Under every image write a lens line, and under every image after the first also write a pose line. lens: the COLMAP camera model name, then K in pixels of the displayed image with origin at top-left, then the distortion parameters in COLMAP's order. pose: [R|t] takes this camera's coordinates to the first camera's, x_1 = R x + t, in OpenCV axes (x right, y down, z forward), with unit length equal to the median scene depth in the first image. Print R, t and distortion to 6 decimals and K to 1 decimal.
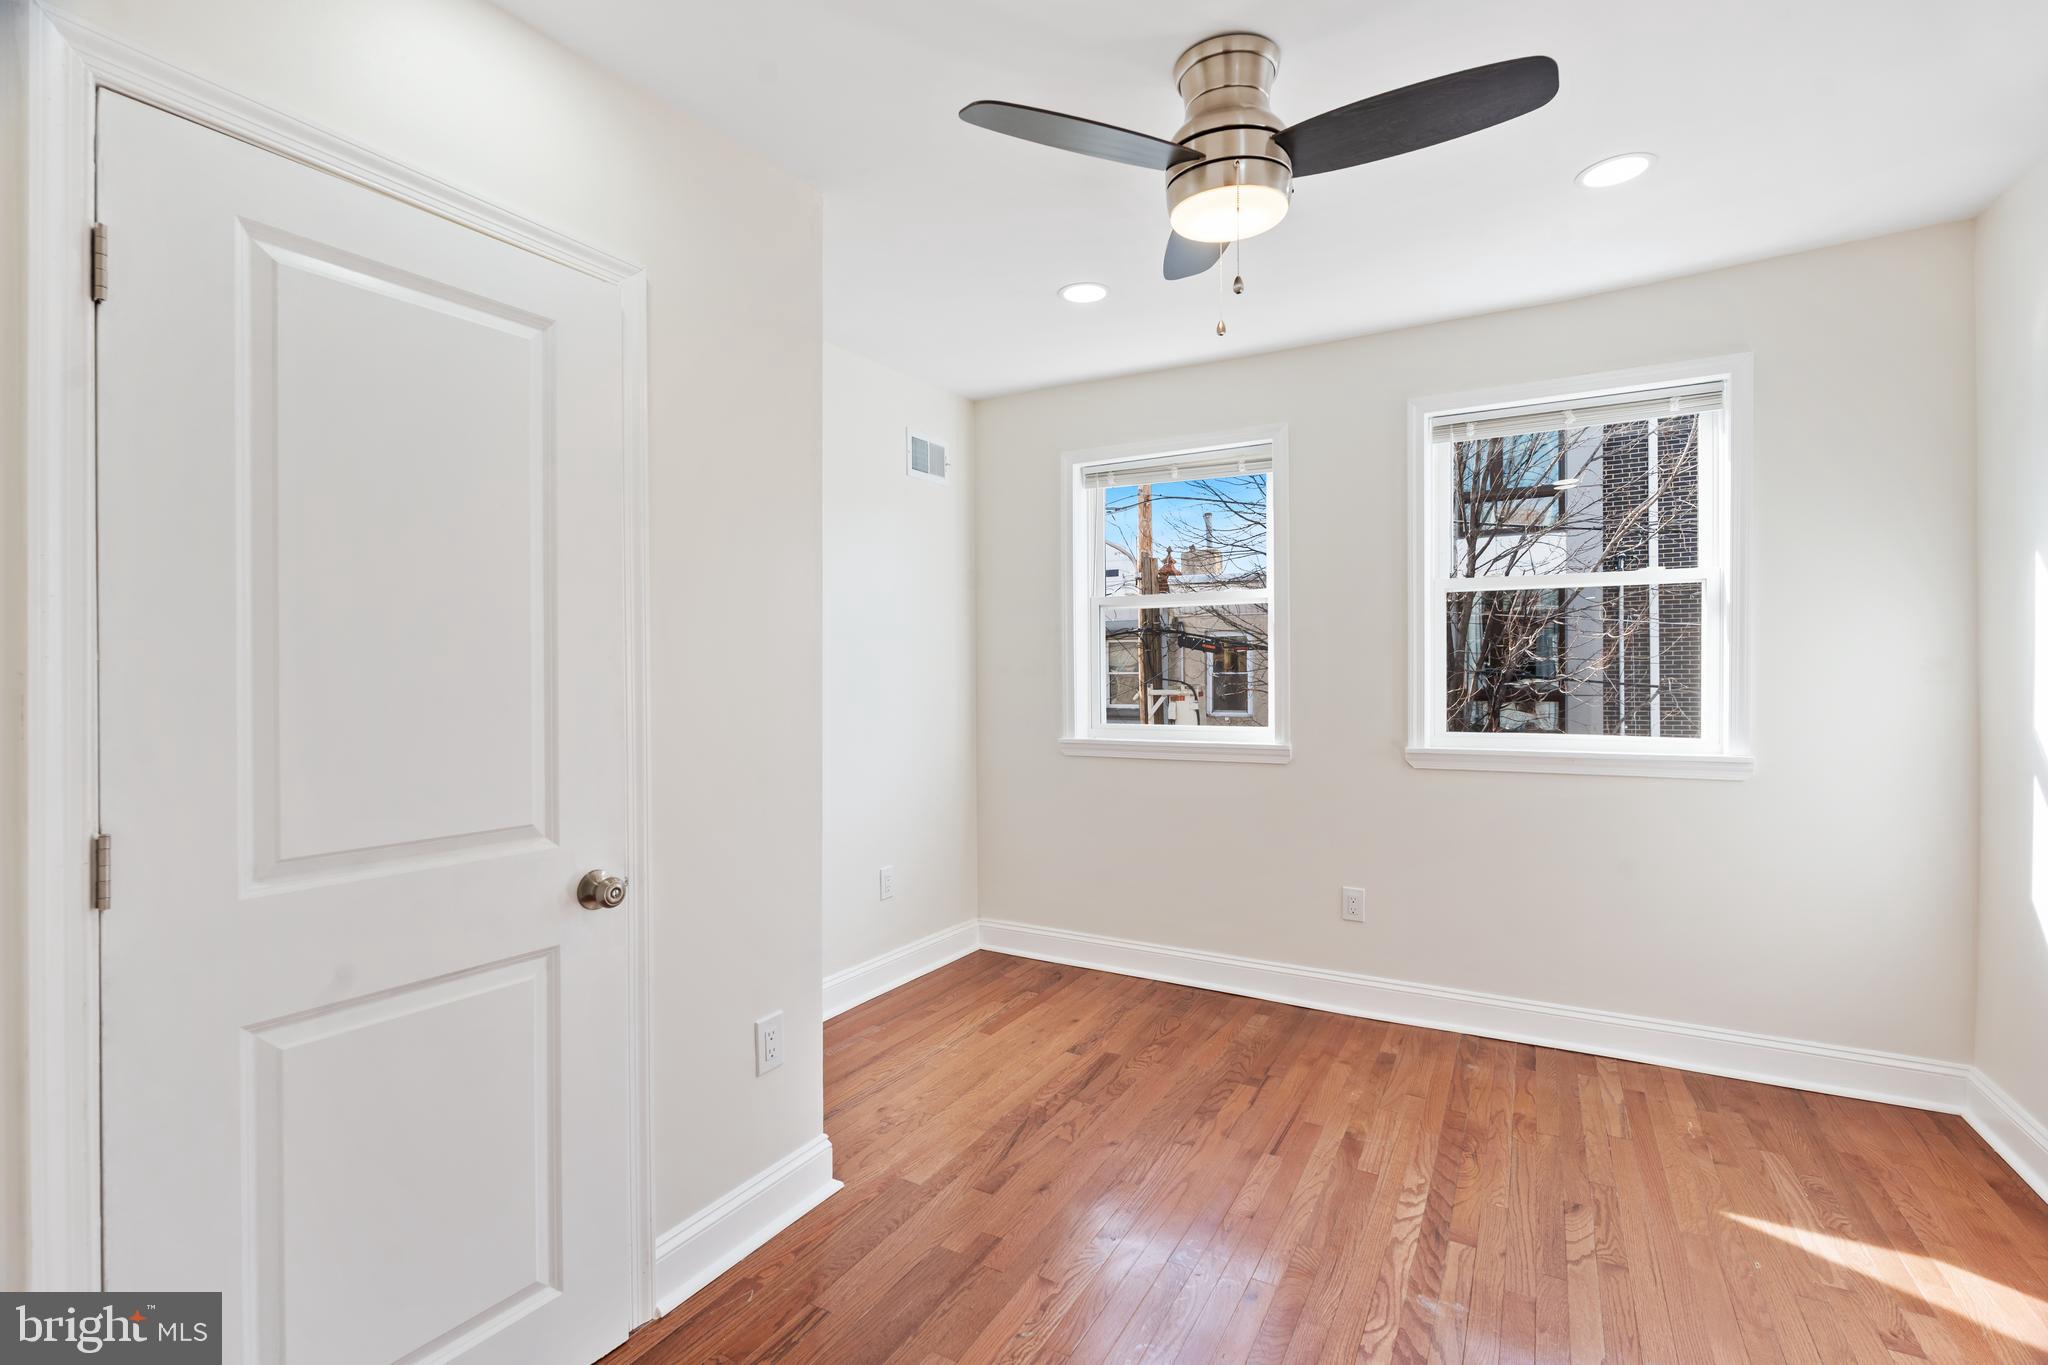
lens RADIAL K [[899.9, 0, 1025.9], [0, 899.9, 680.7], [0, 0, 1]] dist [-0.005760, 0.000958]
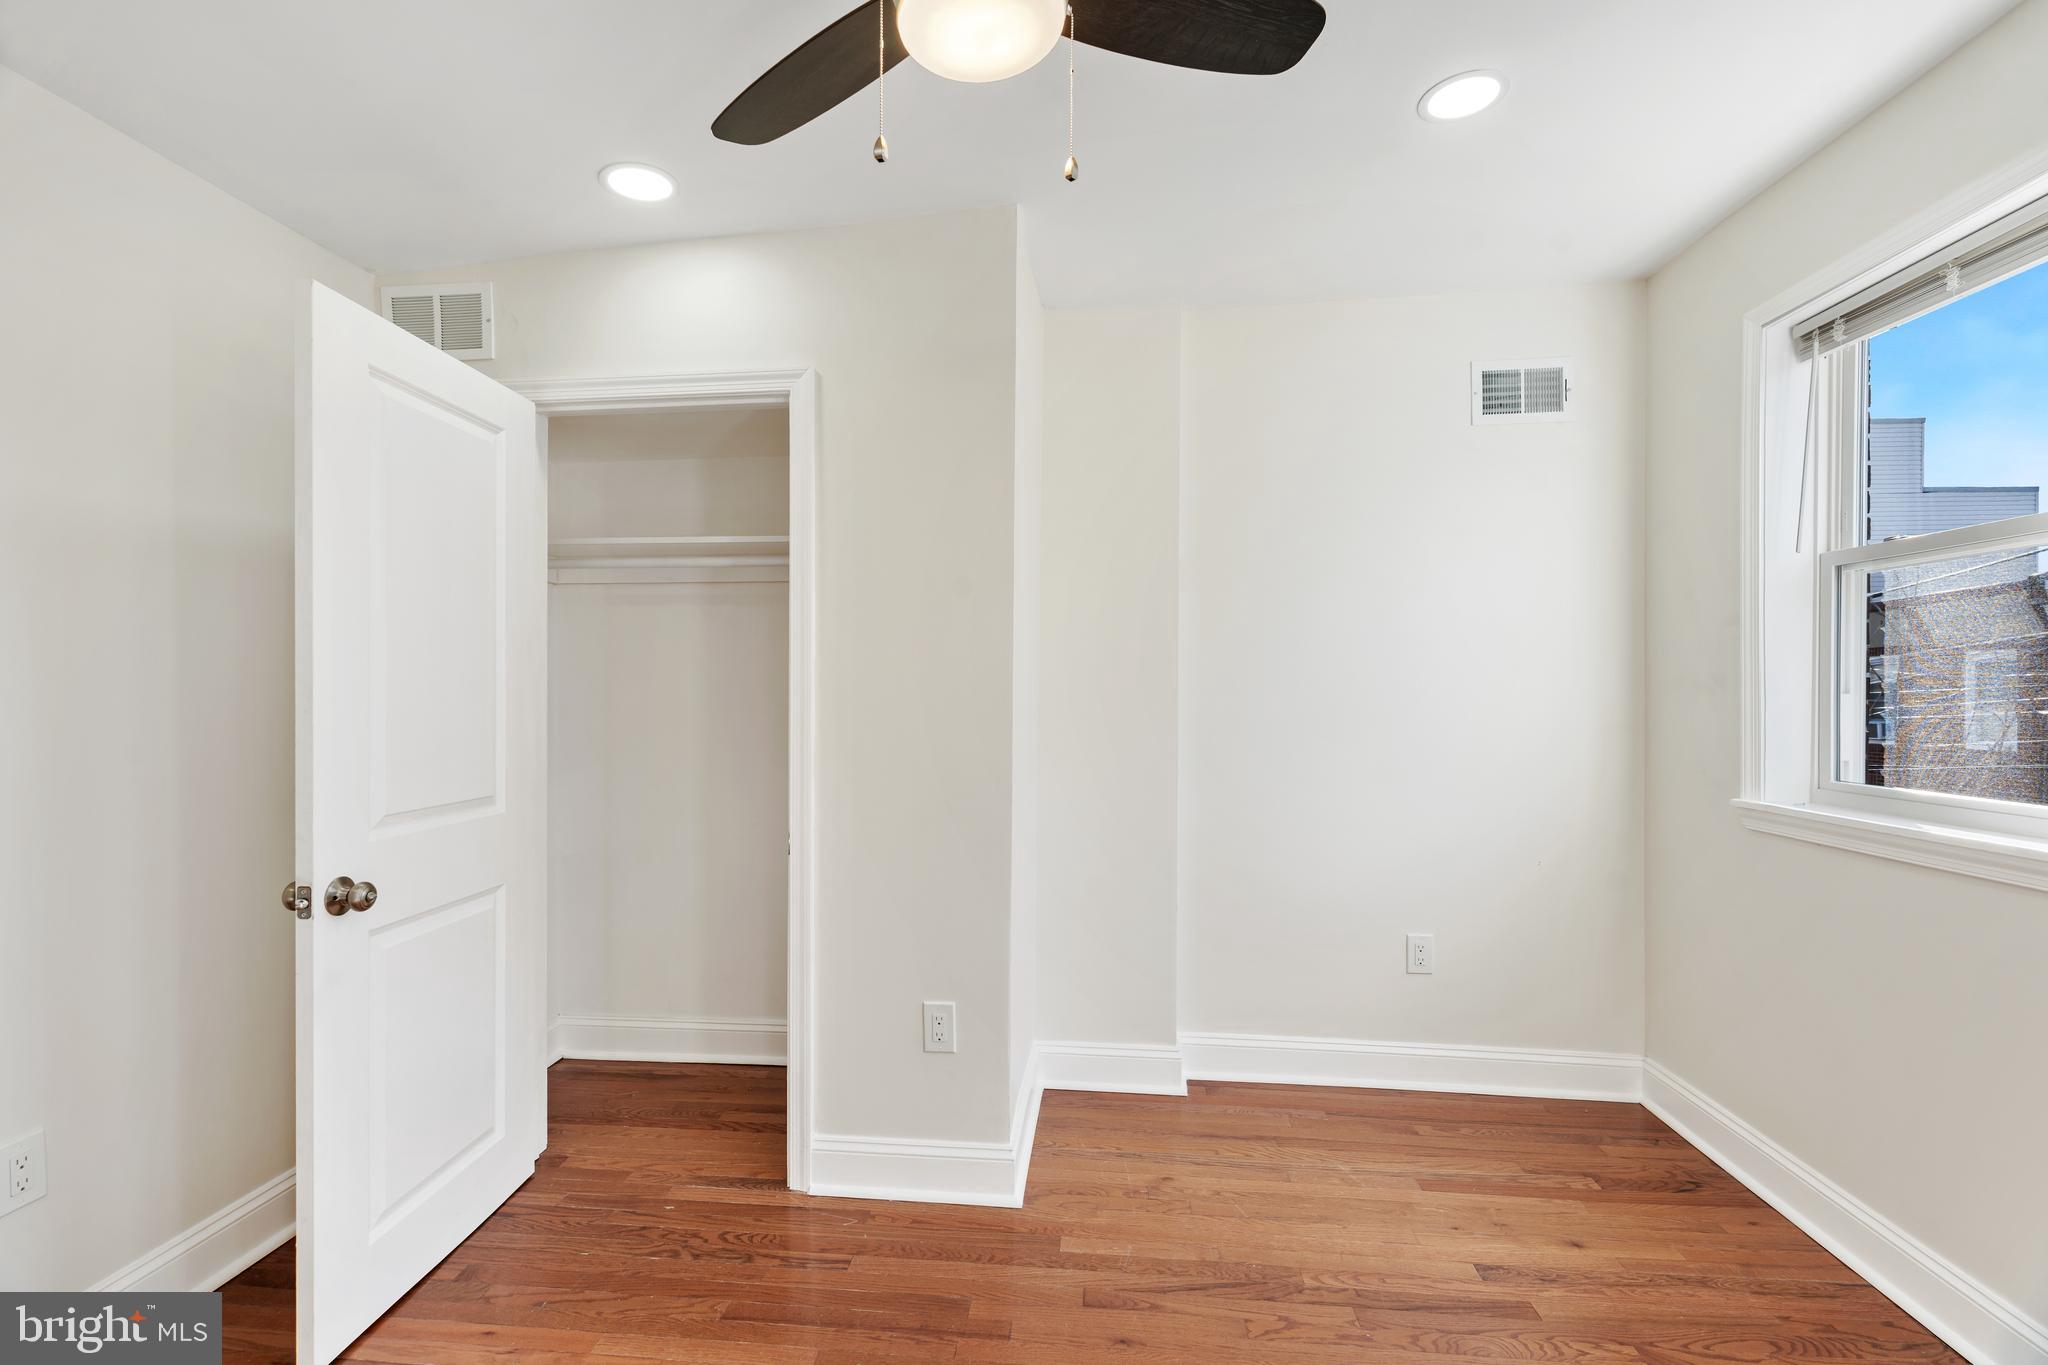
lens RADIAL K [[899.9, 0, 1006.5], [0, 899.9, 705.7], [0, 0, 1]] dist [-0.005760, 0.000958]
pose [[0.420990, 0.025567, -0.906705, 0.474450], [-0.011764, 0.999673, 0.022726, -0.008153], [0.906989, 0.001099, 0.421152, 0.400739]]
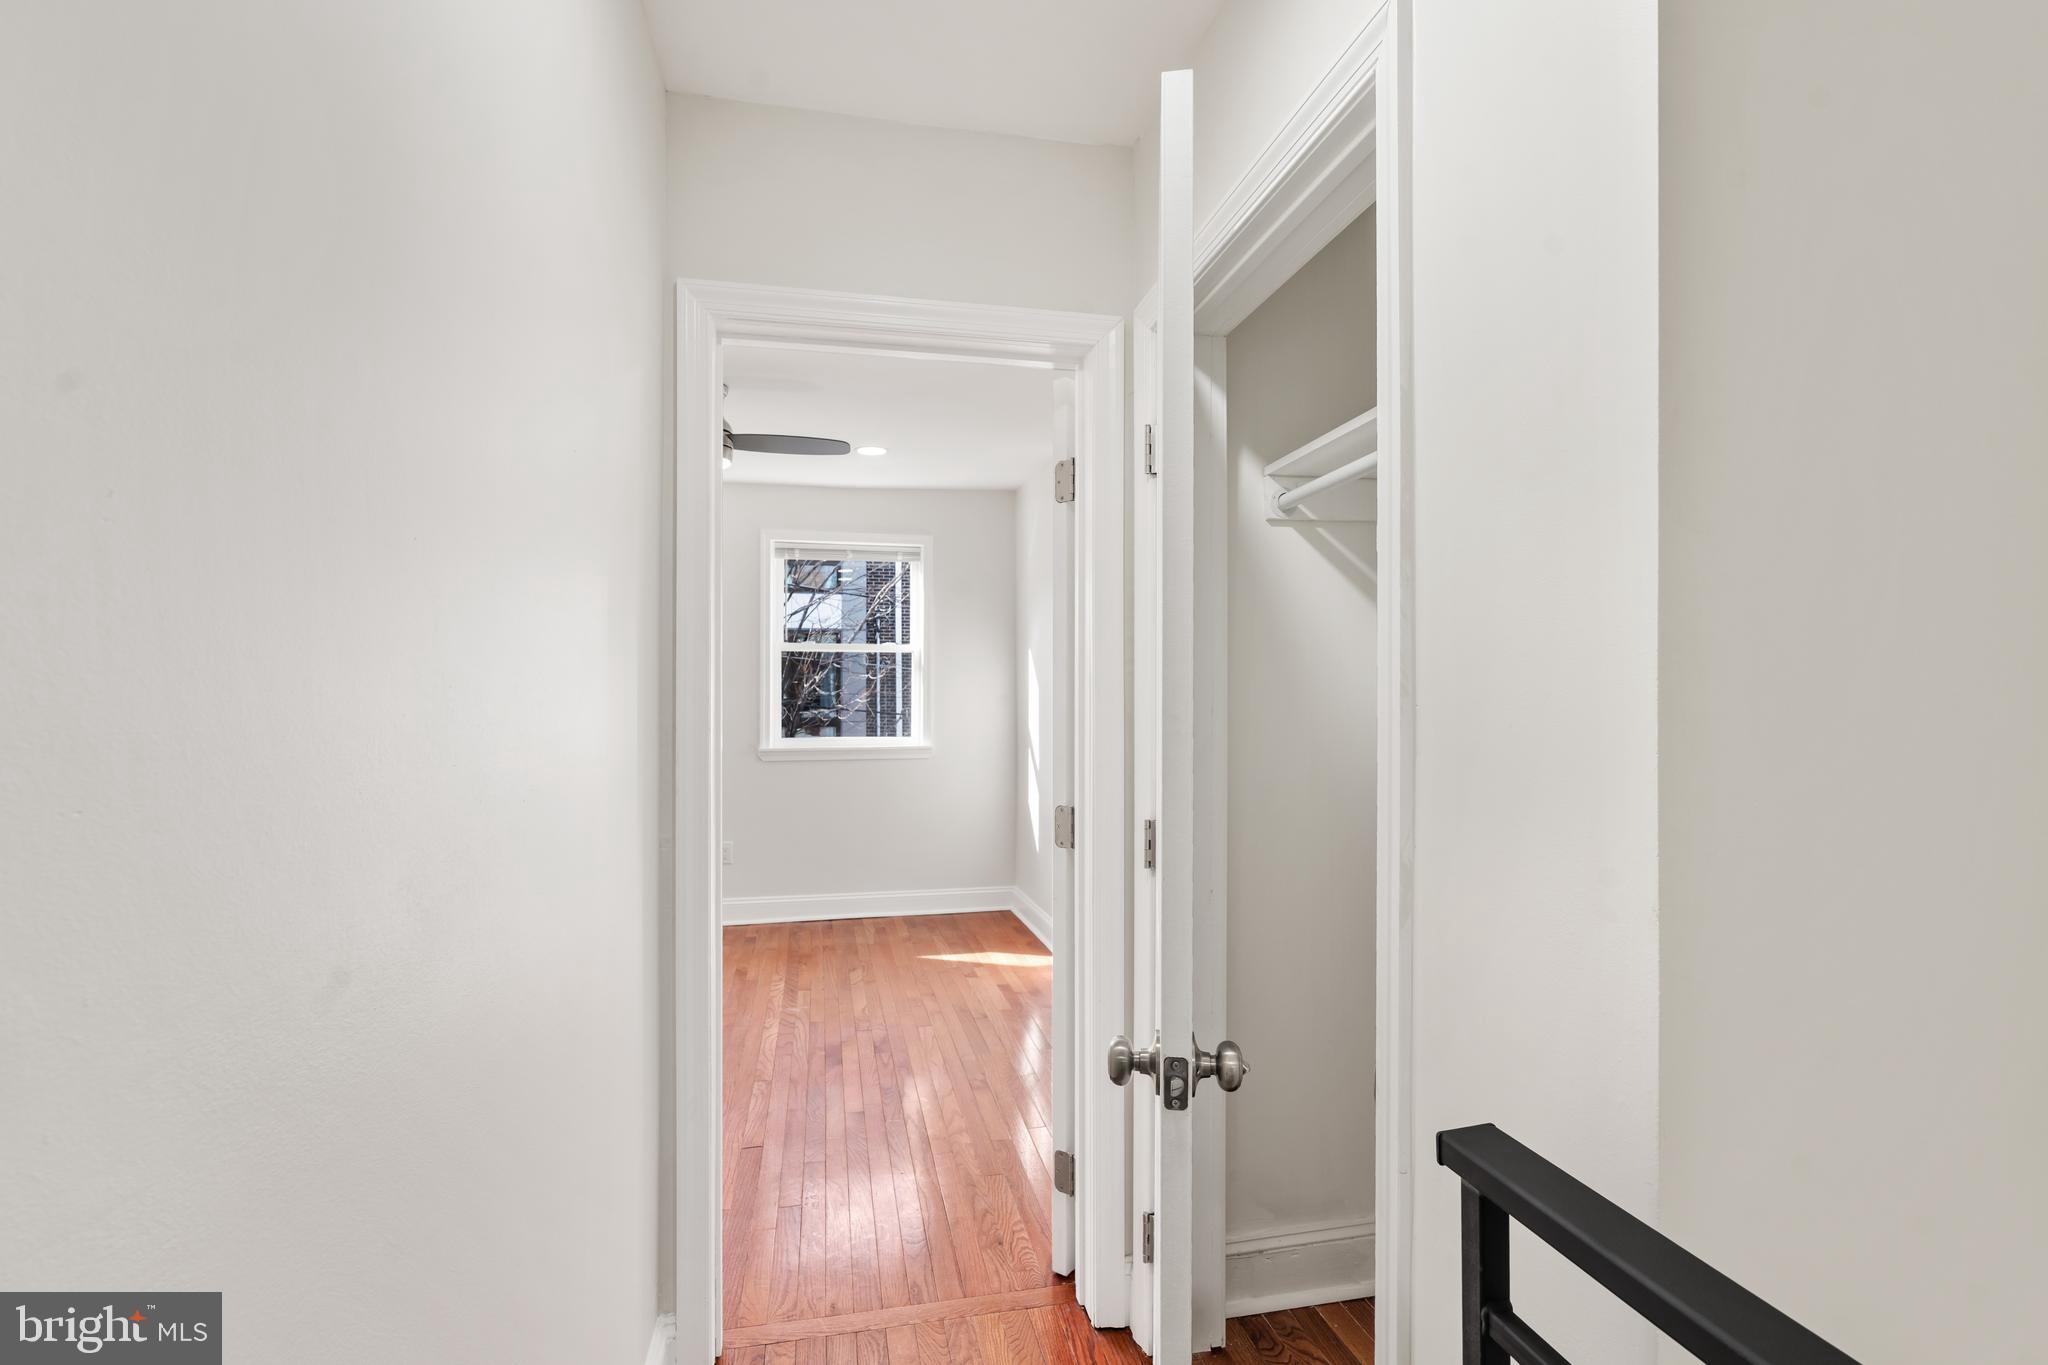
lens RADIAL K [[899.9, 0, 1024.2], [0, 899.9, 687.2], [0, 0, 1]] dist [-0.005760, 0.000958]
pose [[0.735166, 0.016398, 0.677689, -0.318826], [0.003141, 0.999614, -0.027596, 0.013102], [-0.677880, 0.022416, 0.734831, -0.497588]]
